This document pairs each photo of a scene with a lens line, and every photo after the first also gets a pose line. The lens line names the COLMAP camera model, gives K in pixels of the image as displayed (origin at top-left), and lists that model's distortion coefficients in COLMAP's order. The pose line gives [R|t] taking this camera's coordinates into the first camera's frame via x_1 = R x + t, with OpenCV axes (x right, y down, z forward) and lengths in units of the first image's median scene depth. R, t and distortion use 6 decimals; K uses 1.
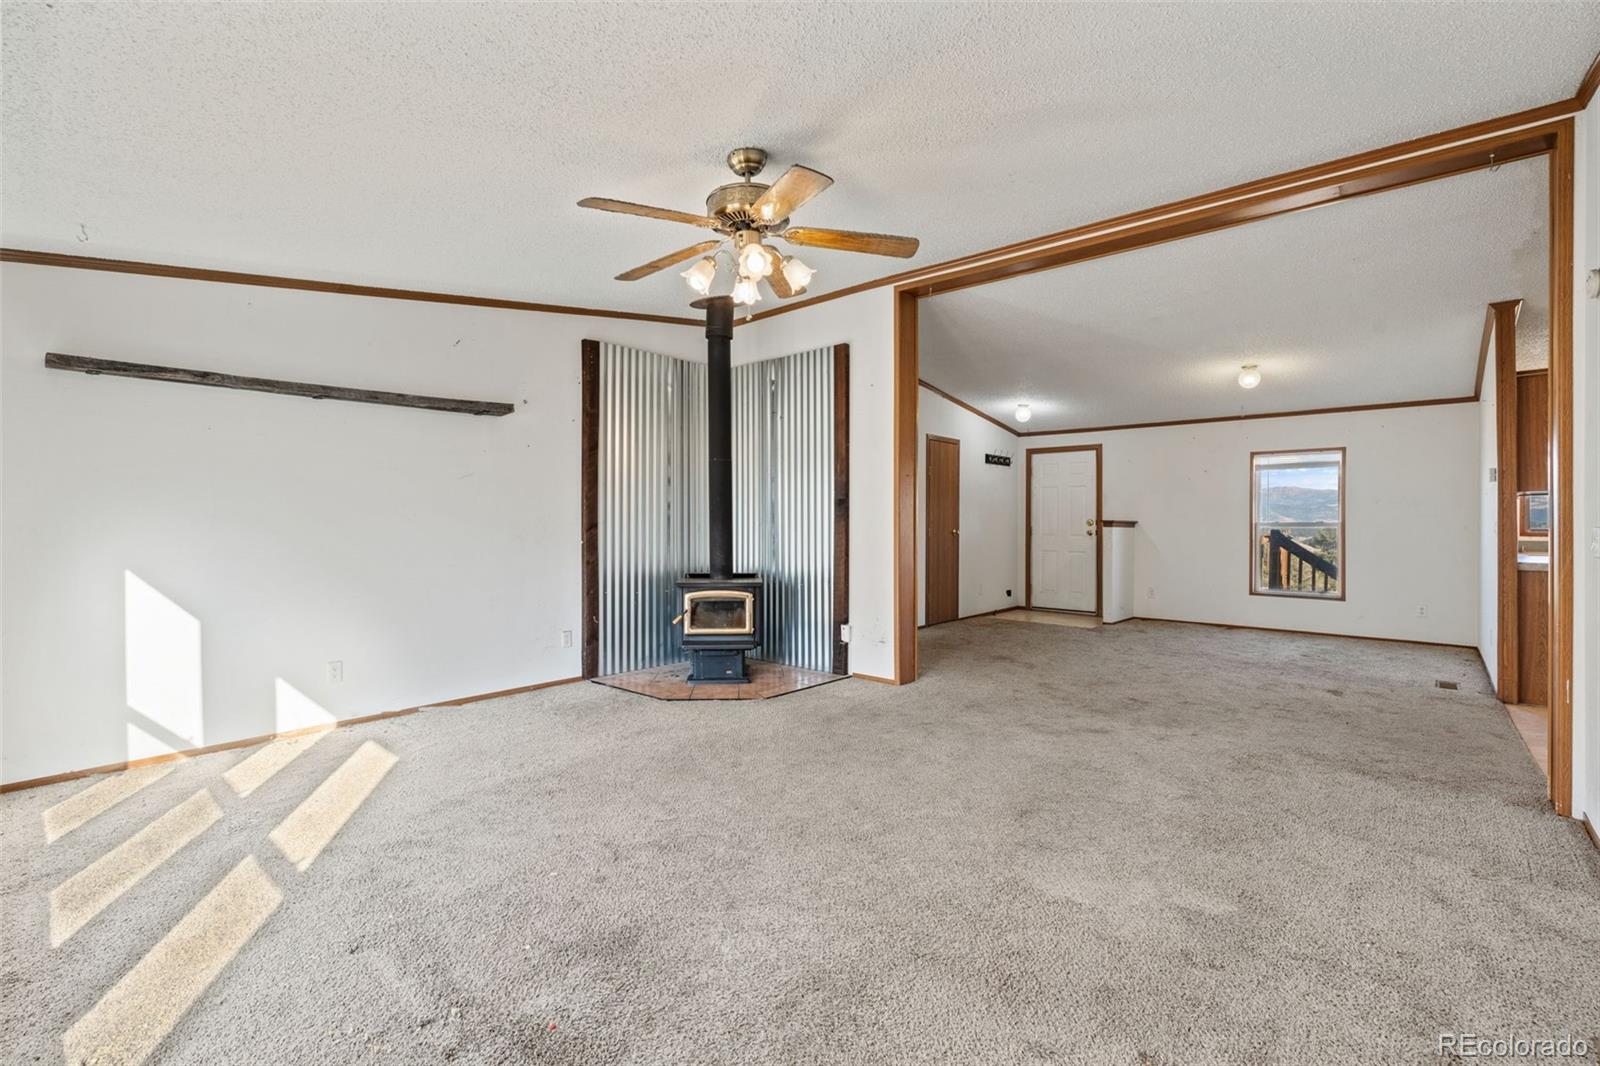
lens RADIAL K [[703.2, 0, 797.0], [0, 703.2, 522.5], [0, 0, 1]] dist [-0.003468, 0.000877]
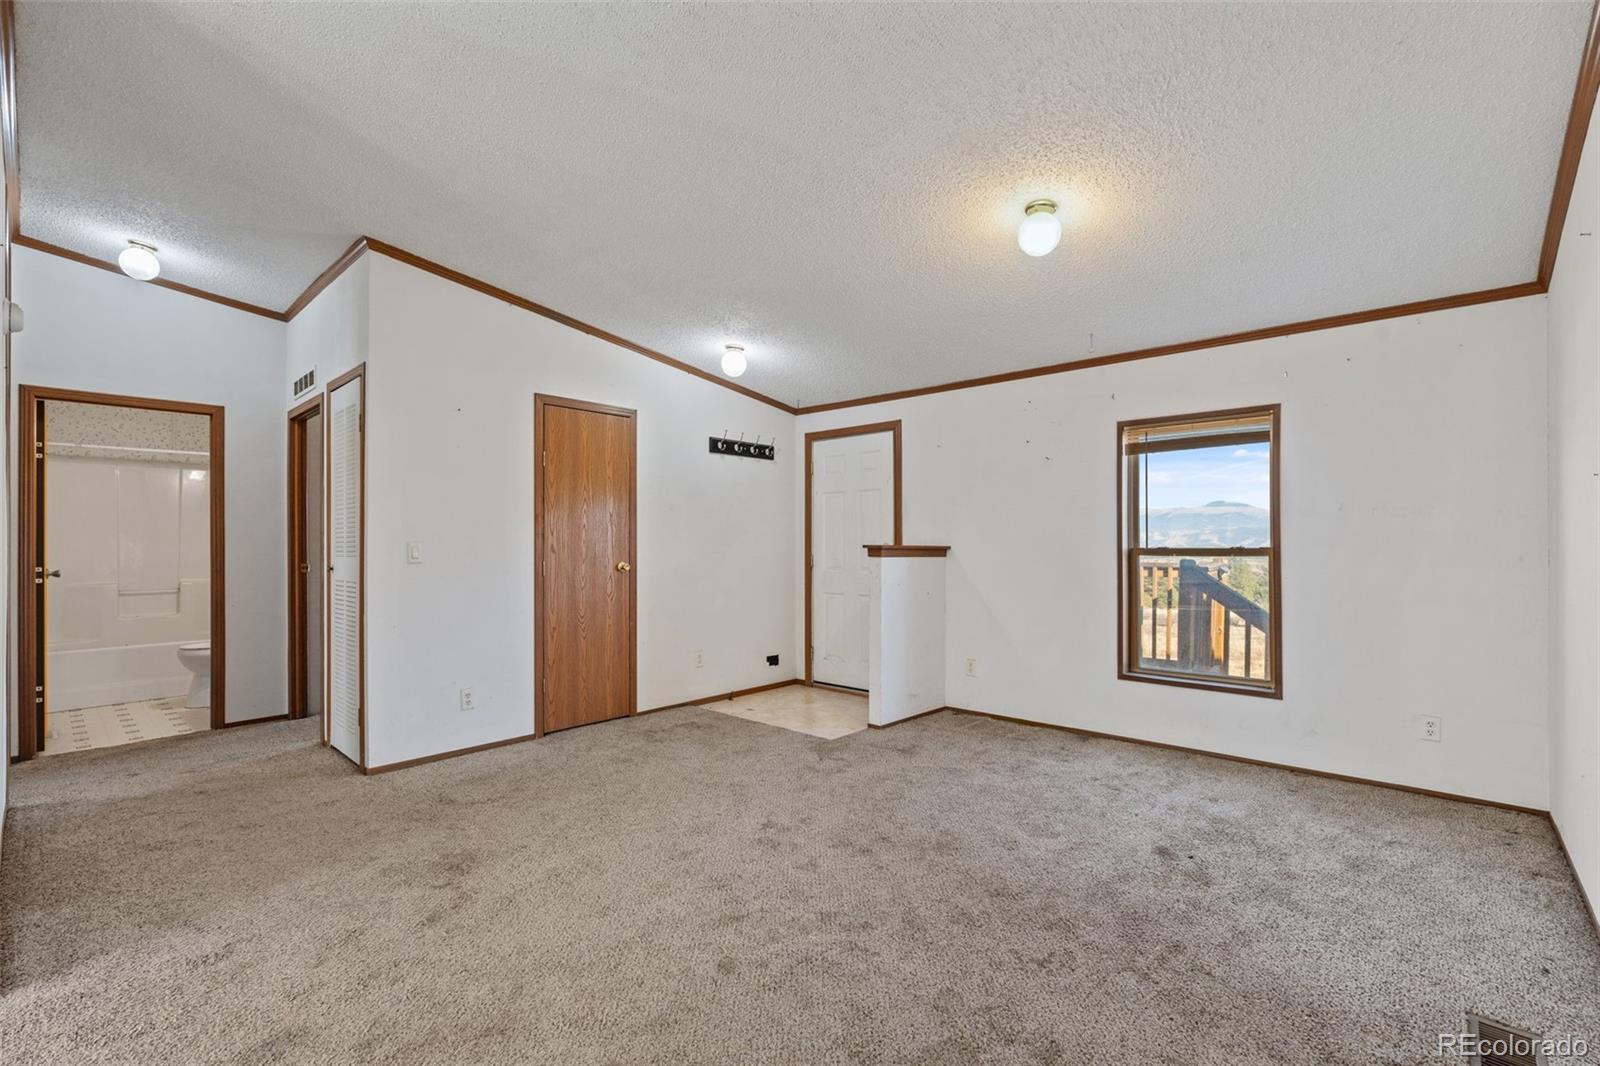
lens RADIAL K [[703.2, 0, 797.9], [0, 703.2, 542.7], [0, 0, 1]] dist [-0.003468, 0.000877]
pose [[0.999909, -0.004813, -0.012626, 0.475816], [0.004752, 0.999977, -0.004887, -0.003313], [0.012649, 0.004826, 0.999908, 0.525629]]
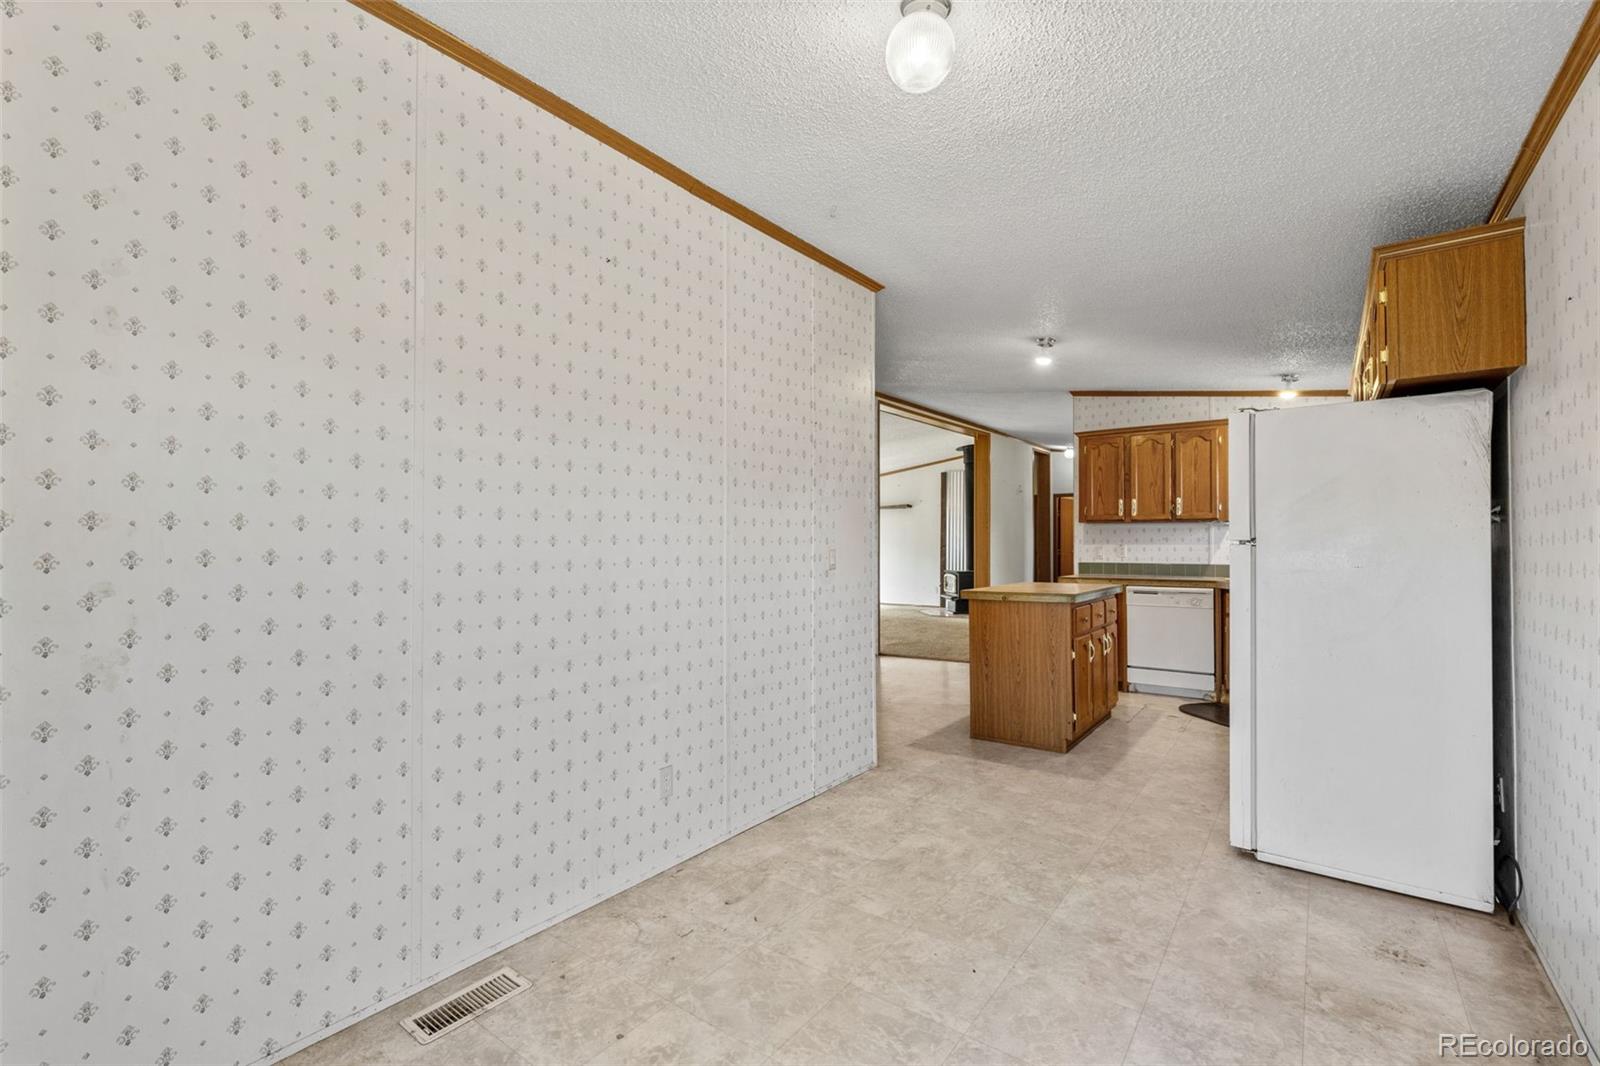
lens RADIAL K [[703.2, 0, 805.8], [0, 703.2, 527.9], [0, 0, 1]] dist [-0.003468, 0.000877]
pose [[0.087081, -0.023223, -0.995930, 1.719793], [-0.003778, 0.999713, -0.023642, -0.000467], [0.996194, 0.005821, 0.086969, 0.244025]]
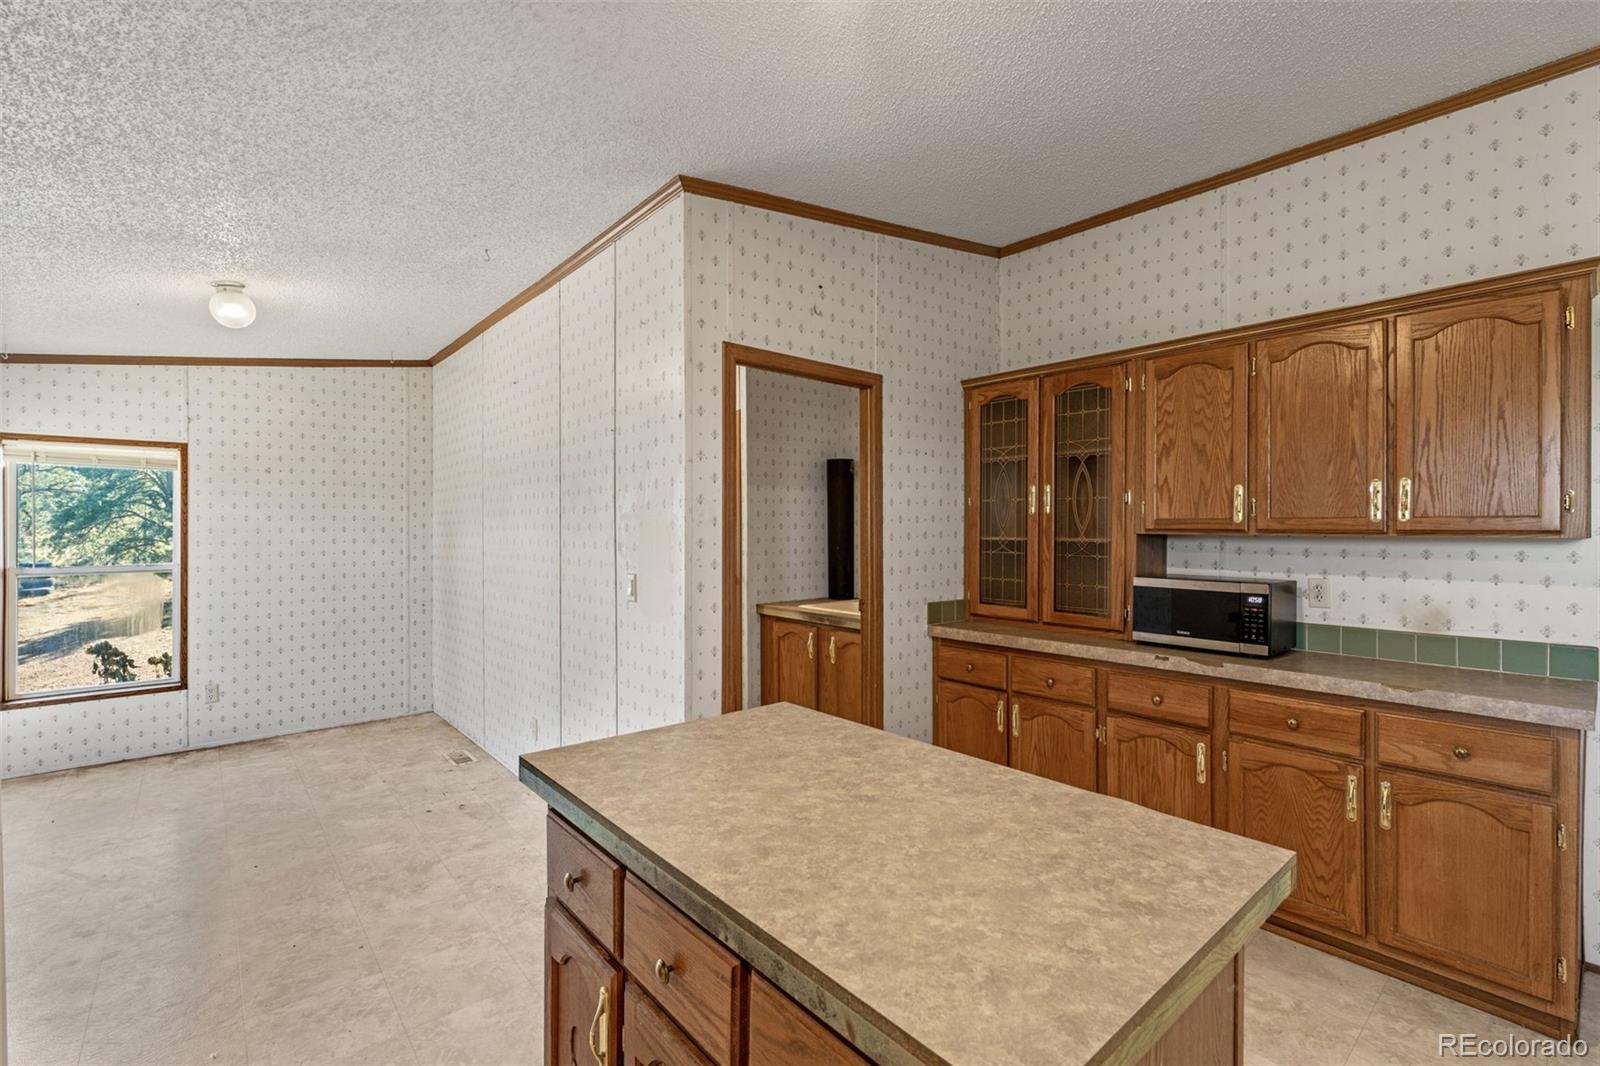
lens RADIAL K [[703.2, 0, 803.1], [0, 703.2, 527.6], [0, 0, 1]] dist [-0.003468, 0.000877]
pose [[-0.990544, 0.004337, 0.137126, 0.998374], [0.005513, 0.999951, 0.008197, -0.031689], [-0.137084, 0.008875, -0.990520, 0.744497]]
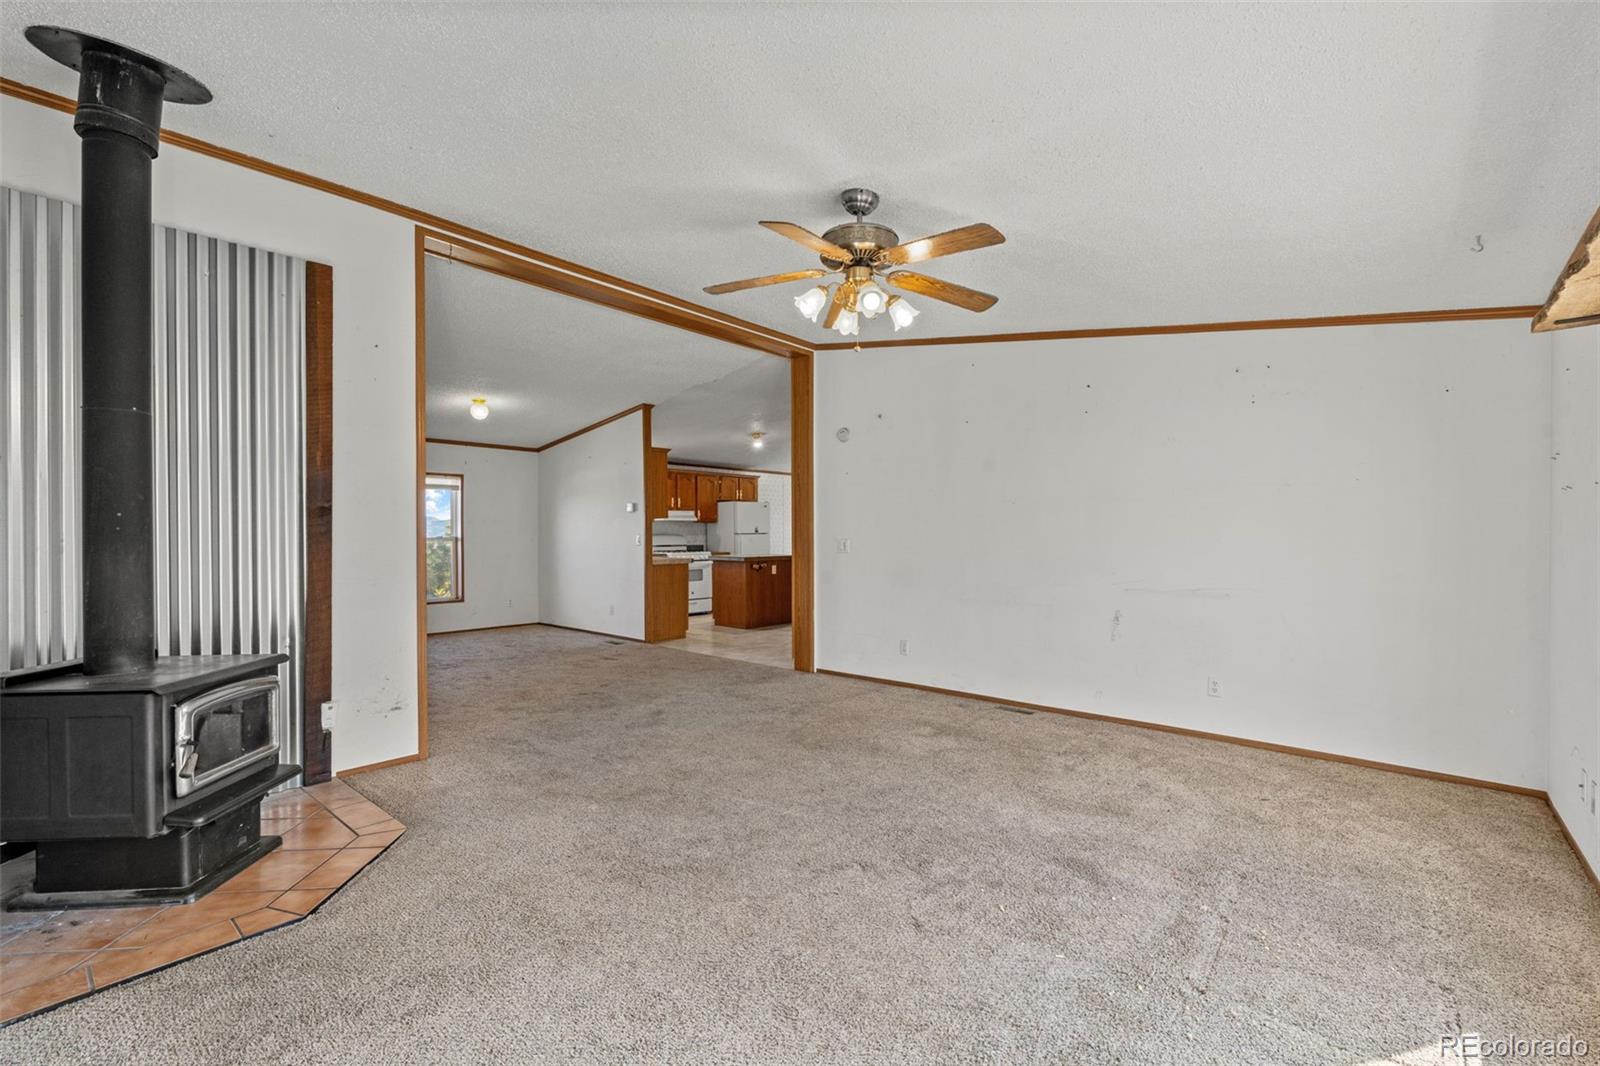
lens RADIAL K [[703.2, 0, 804.6], [0, 703.2, 532.3], [0, 0, 1]] dist [-0.003468, 0.000877]
pose [[-0.013300, -0.001168, 0.999911, -0.484017], [0.004759, 0.999988, 0.001231, -0.007368], [-0.999900, 0.004775, -0.013294, 0.474446]]
